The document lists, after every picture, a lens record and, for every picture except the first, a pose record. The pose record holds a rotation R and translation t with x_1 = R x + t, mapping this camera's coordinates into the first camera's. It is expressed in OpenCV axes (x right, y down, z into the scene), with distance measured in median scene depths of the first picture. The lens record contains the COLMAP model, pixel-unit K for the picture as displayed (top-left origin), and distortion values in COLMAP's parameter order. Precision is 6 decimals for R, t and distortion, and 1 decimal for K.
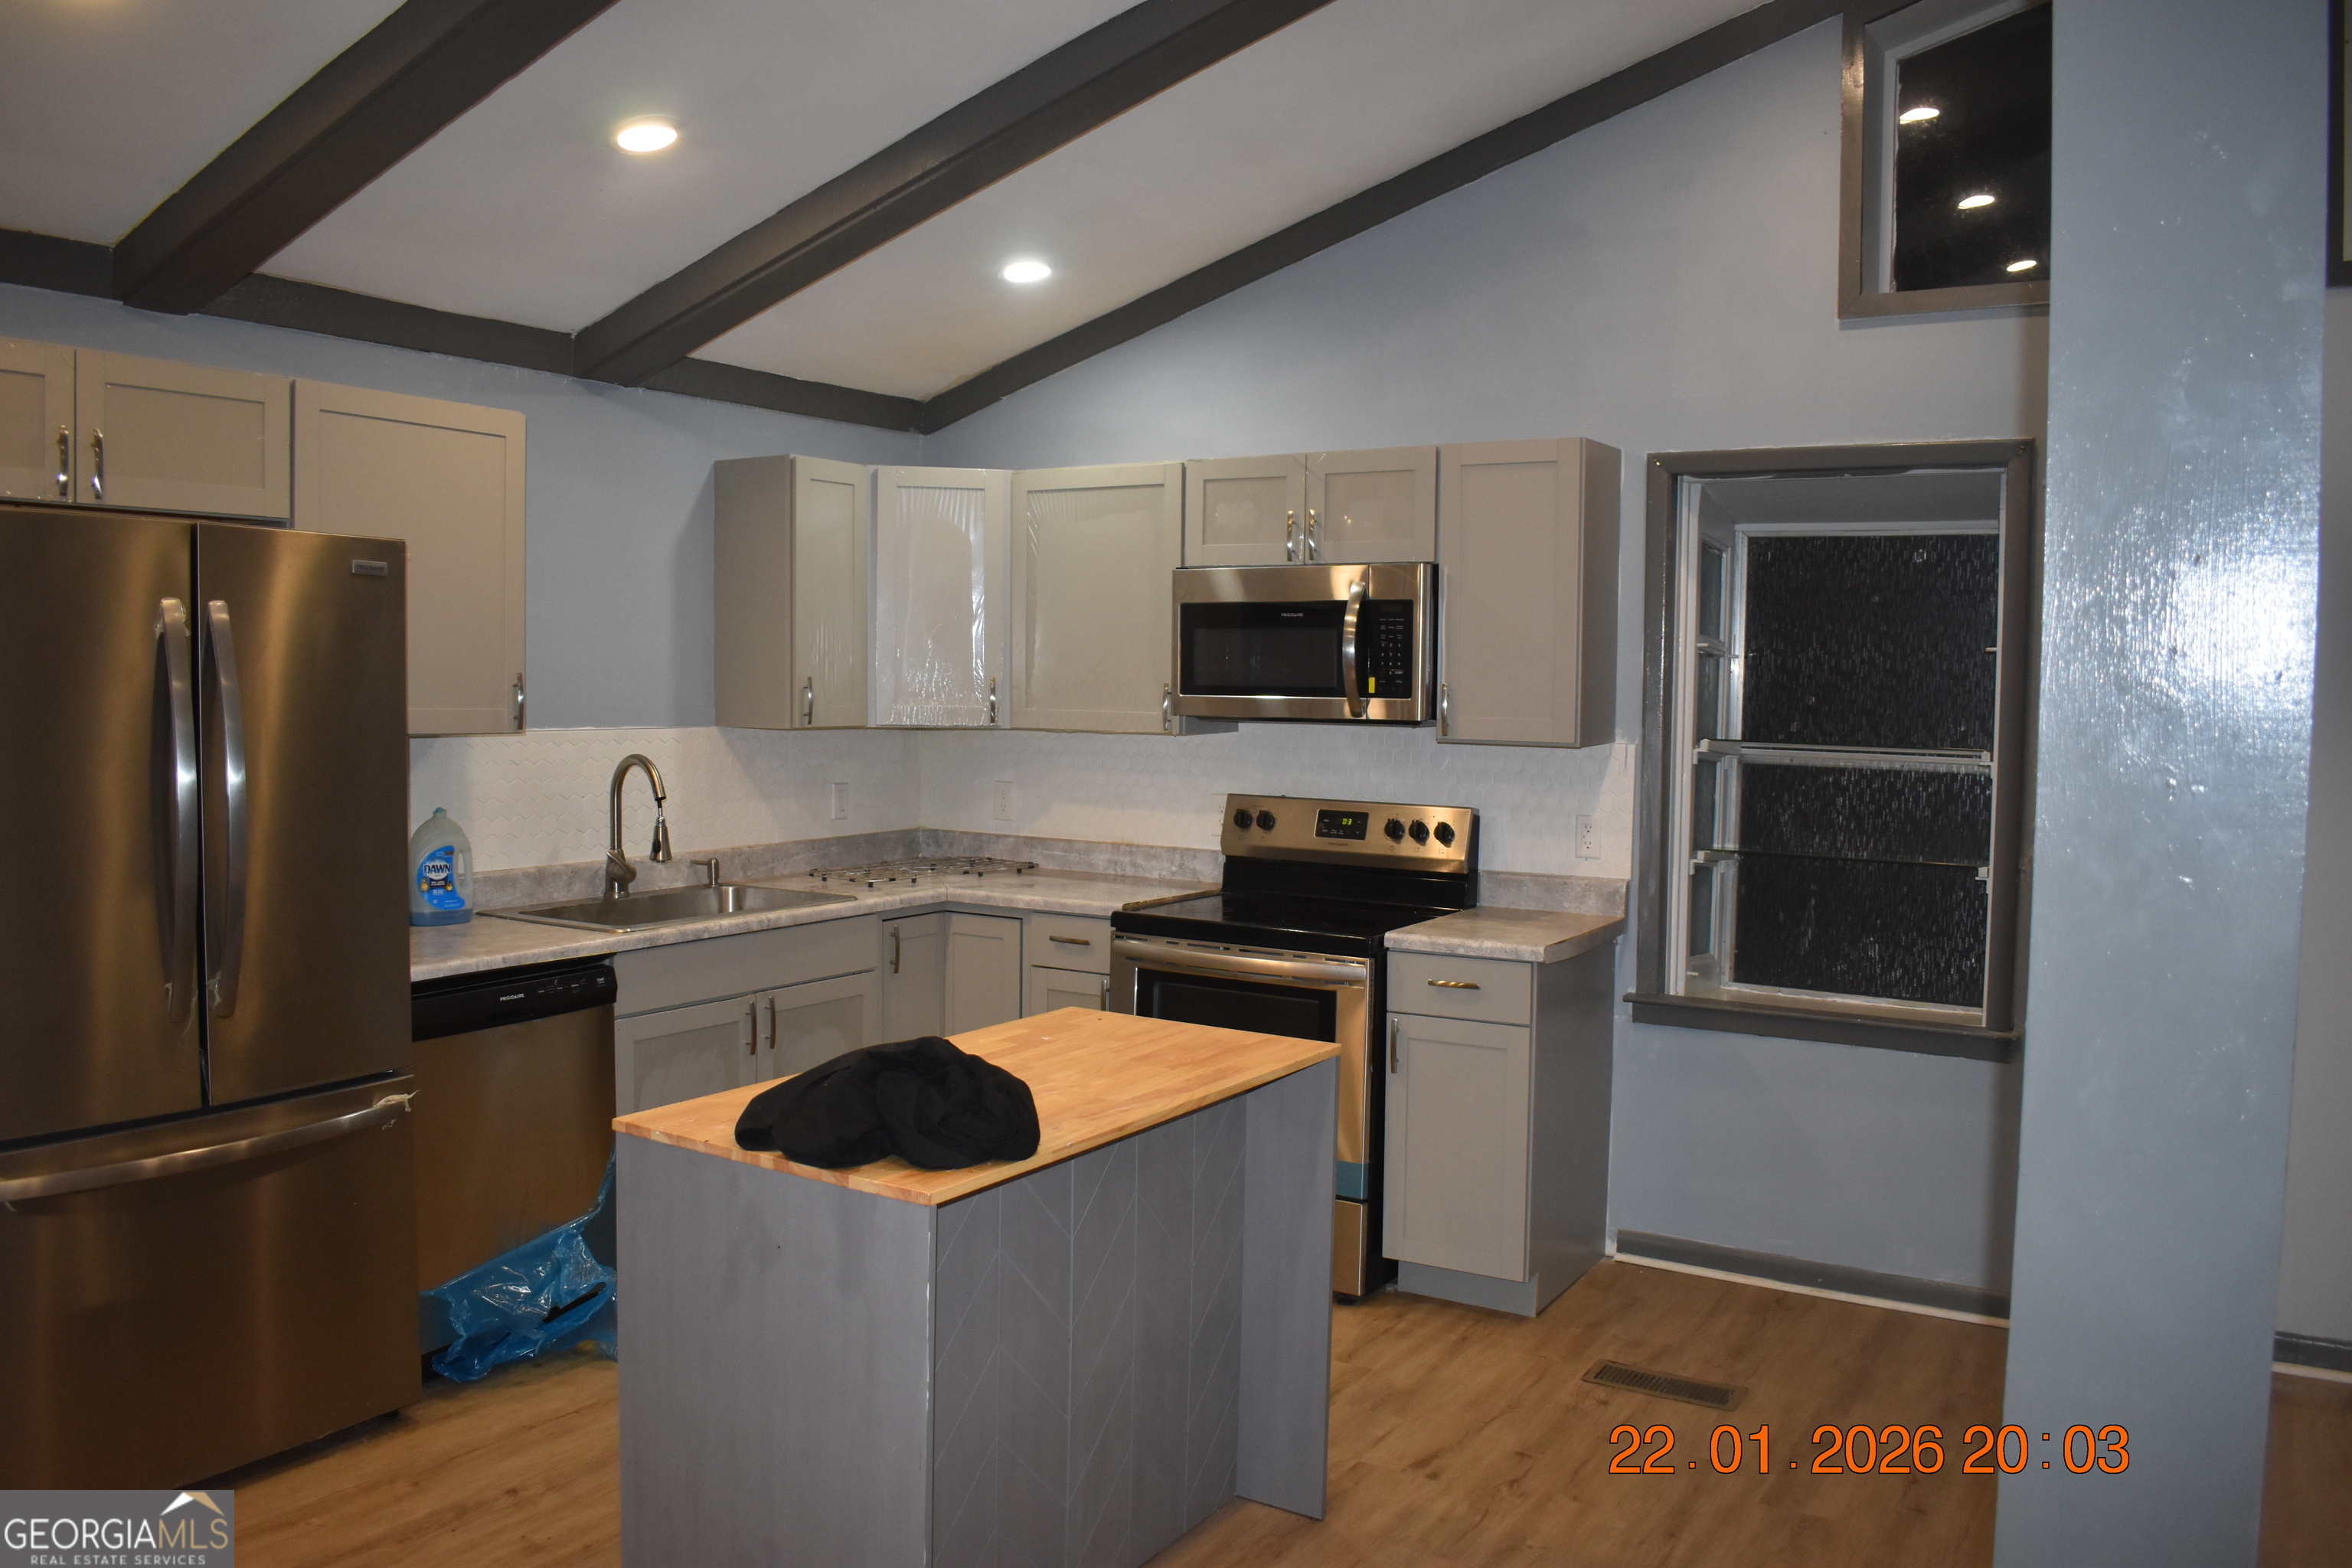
lens RADIAL K [[1870.5, 0, 1176.0], [0, 1870.5, 784.0], [0, 0, 1]] dist [-0.063577, 0.004166]
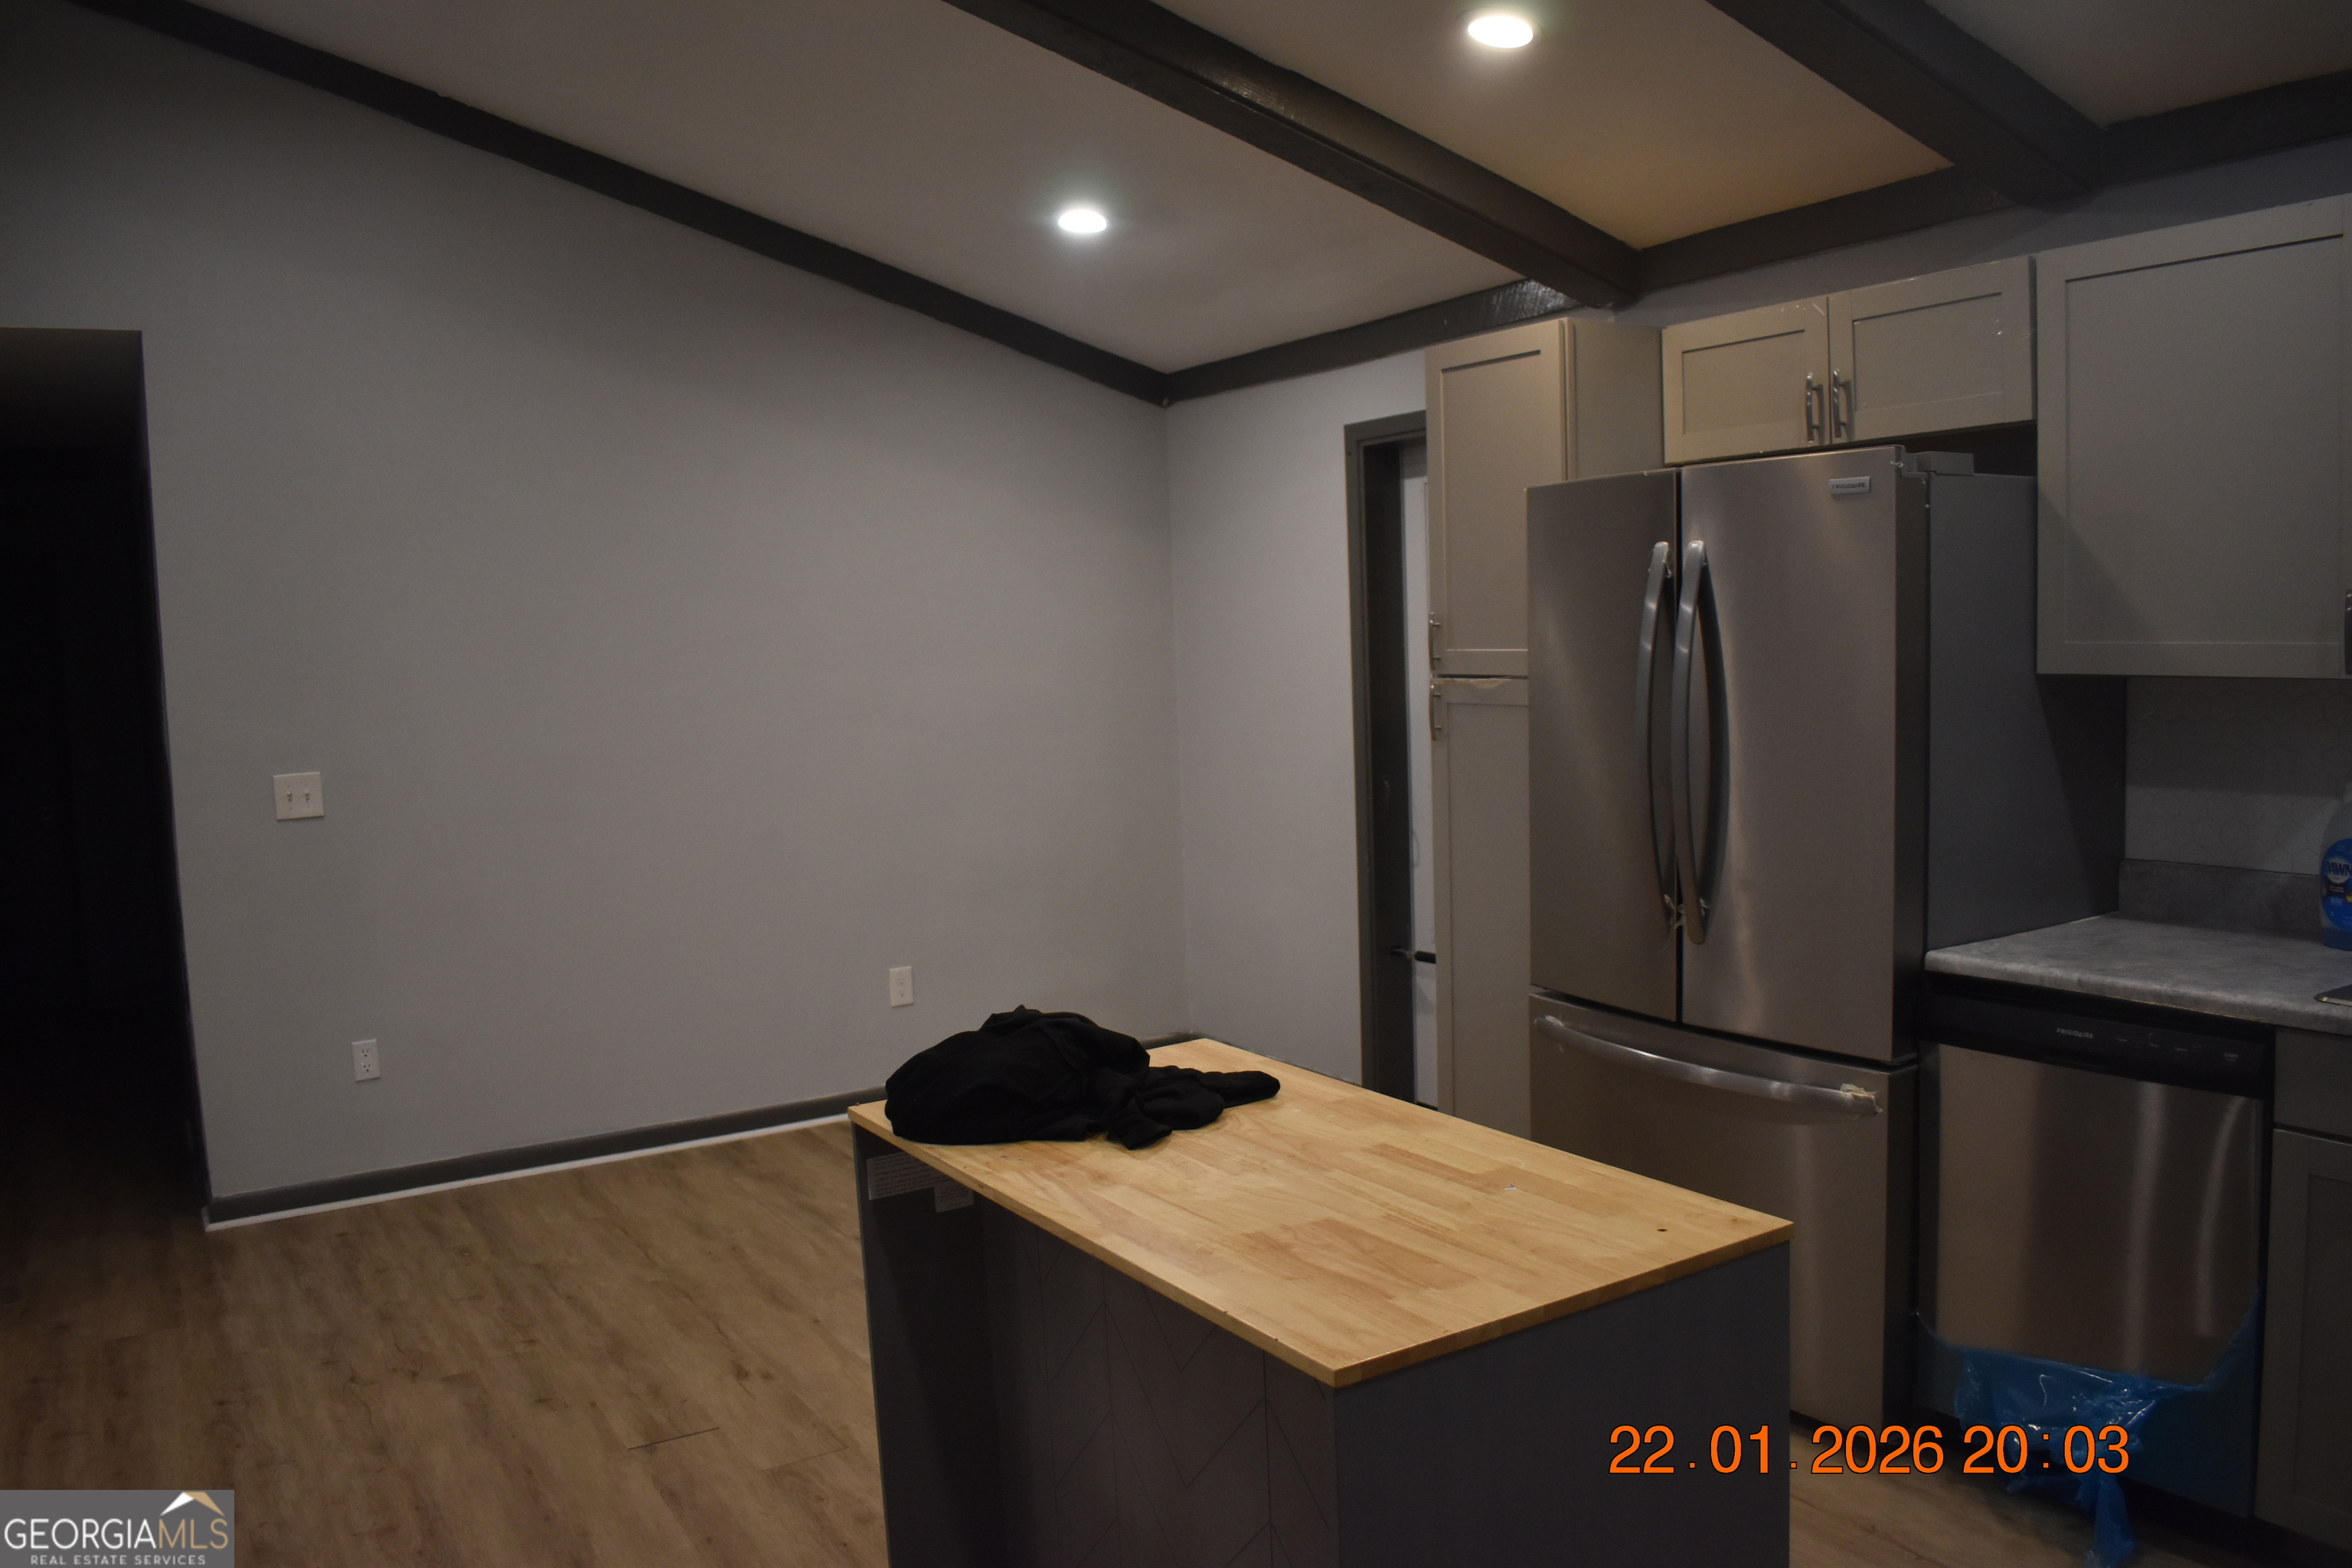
lens RADIAL K [[1837.2, 0, 1176.0], [0, 1837.2, 784.0], [0, 0, 1]] dist [-0.097059, 0.017971]
pose [[-0.437292, 0.077632, -0.895963, 0.388873], [-0.021972, 0.995048, 0.096941, -0.041237], [0.899051, 0.062078, -0.433420, 0.871341]]
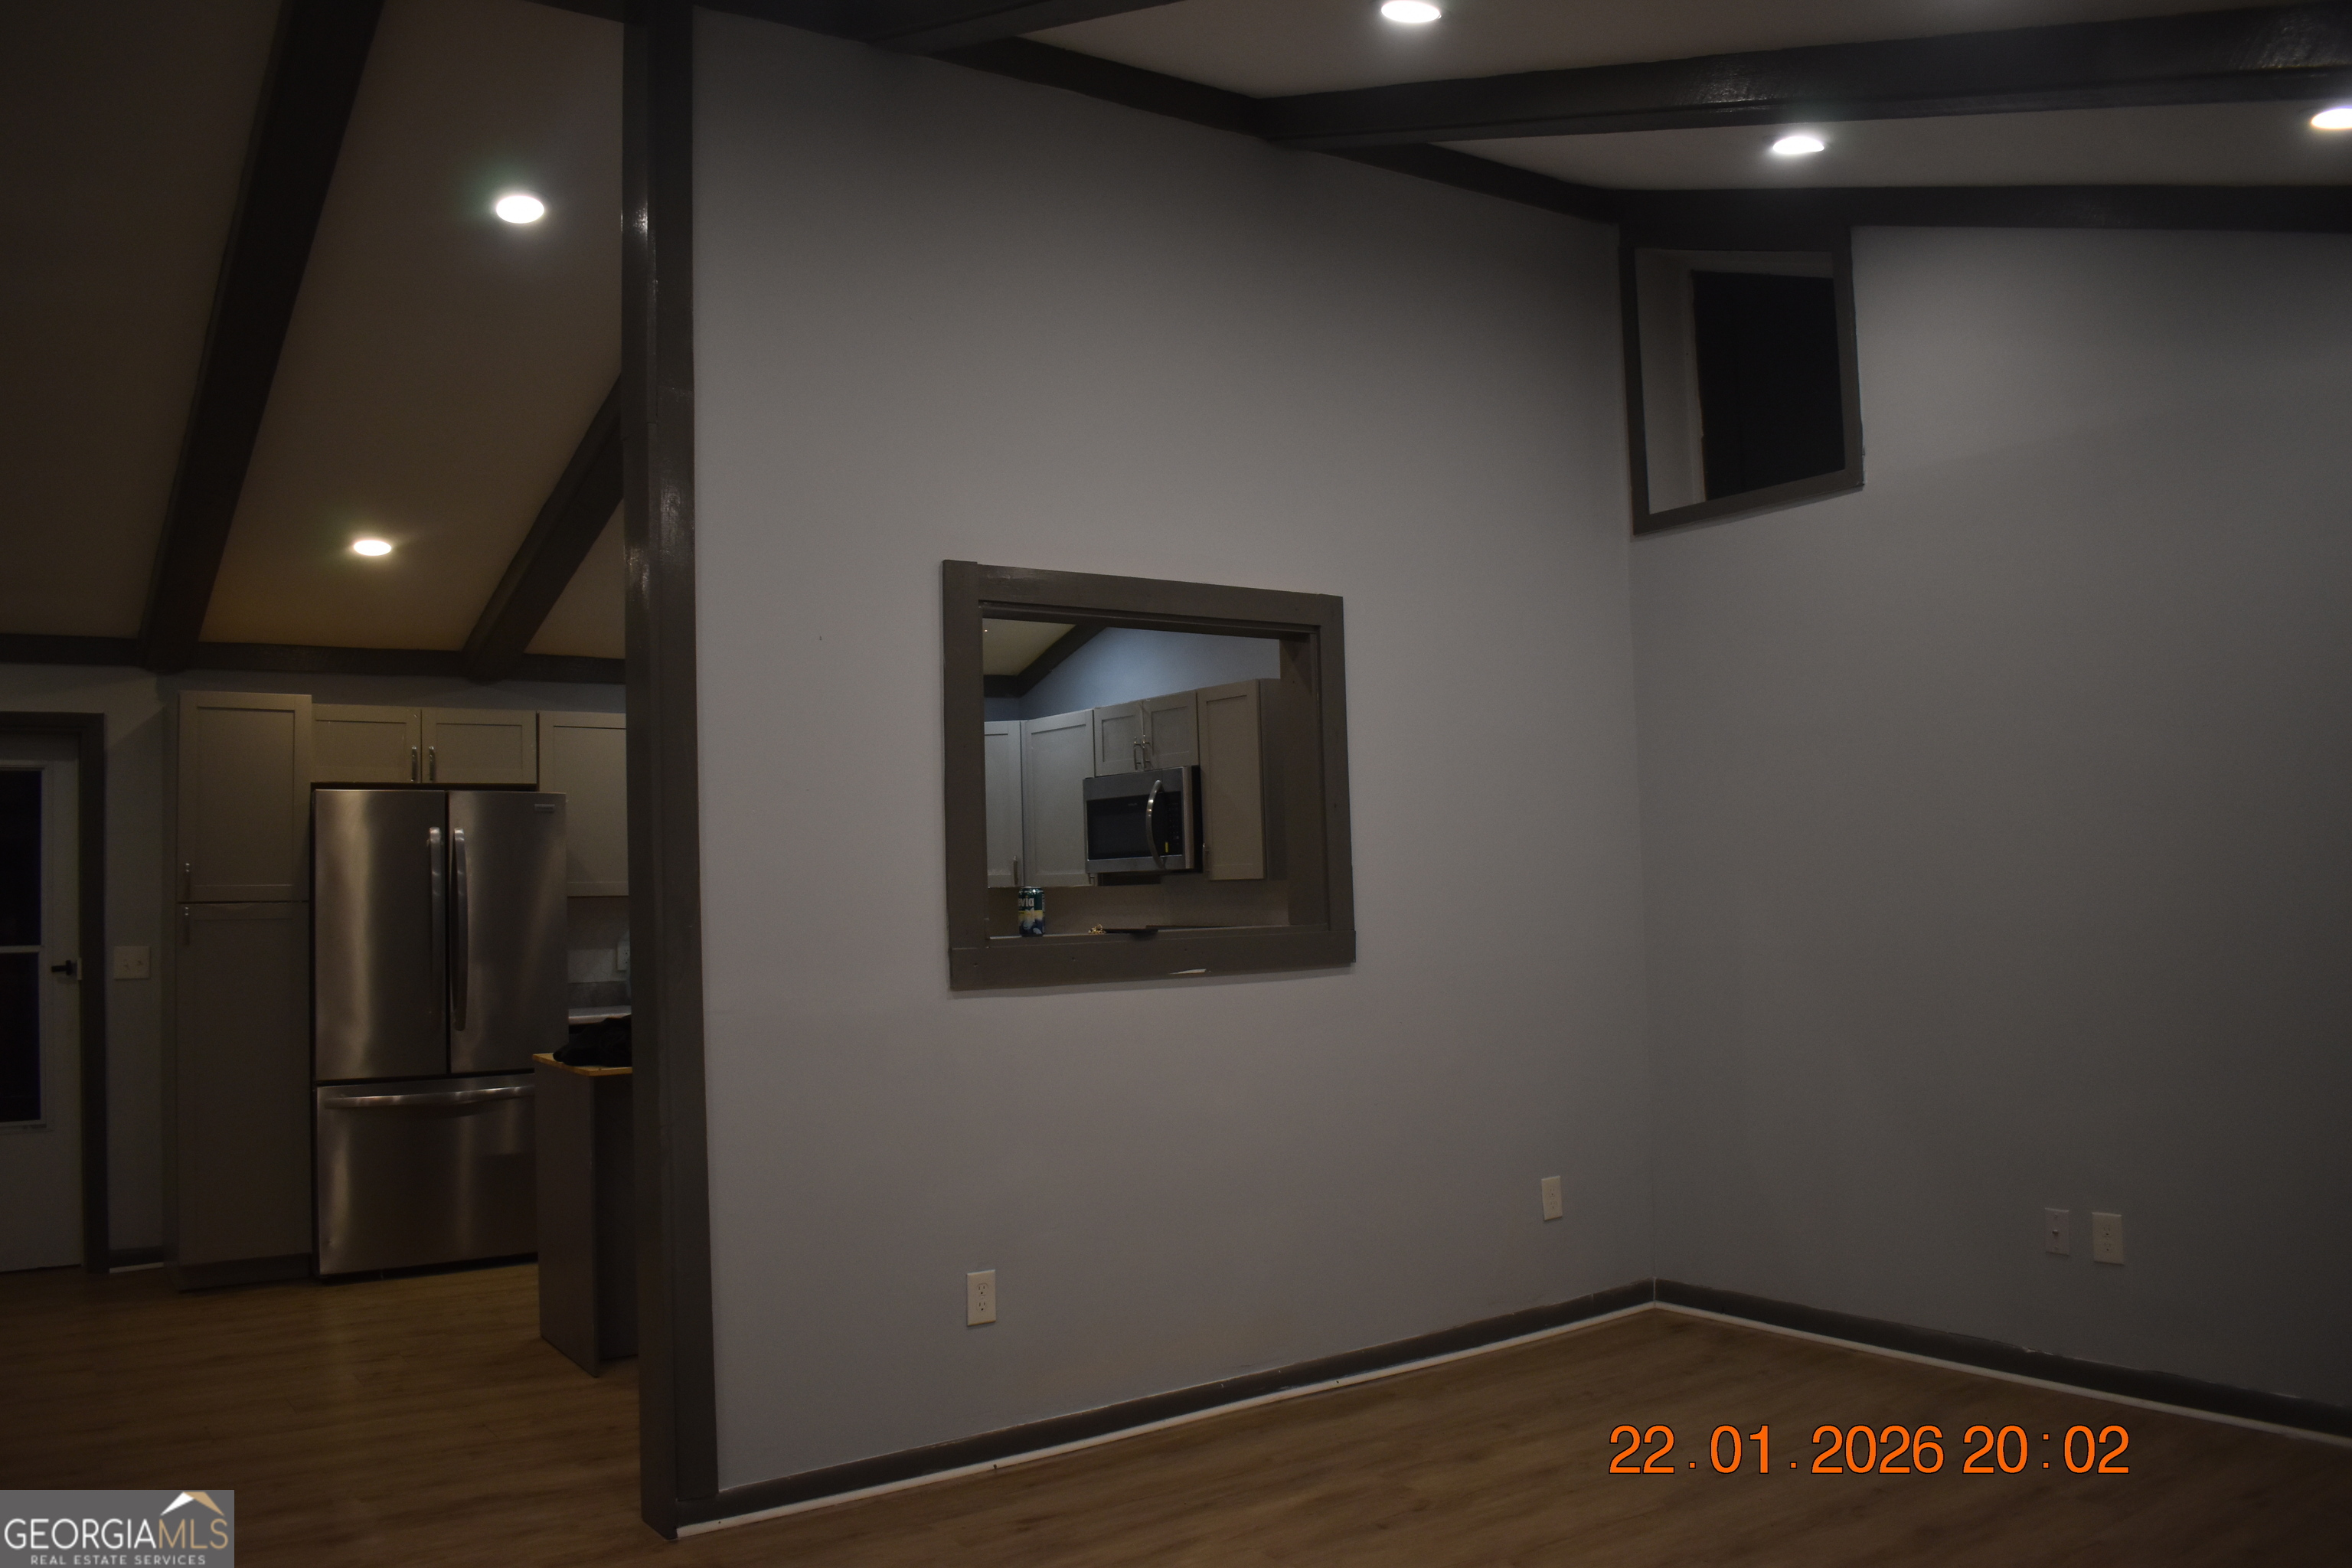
lens RADIAL K [[1837.2, 0, 1176.0], [0, 1837.2, 784.0], [0, 0, 1]] dist [-0.097059, 0.017971]
pose [[0.920172, -0.061198, -0.386702, 0.744947], [0.017386, 0.993120, -0.115799, 0.074923], [0.391128, 0.099832, 0.914906, -0.406615]]
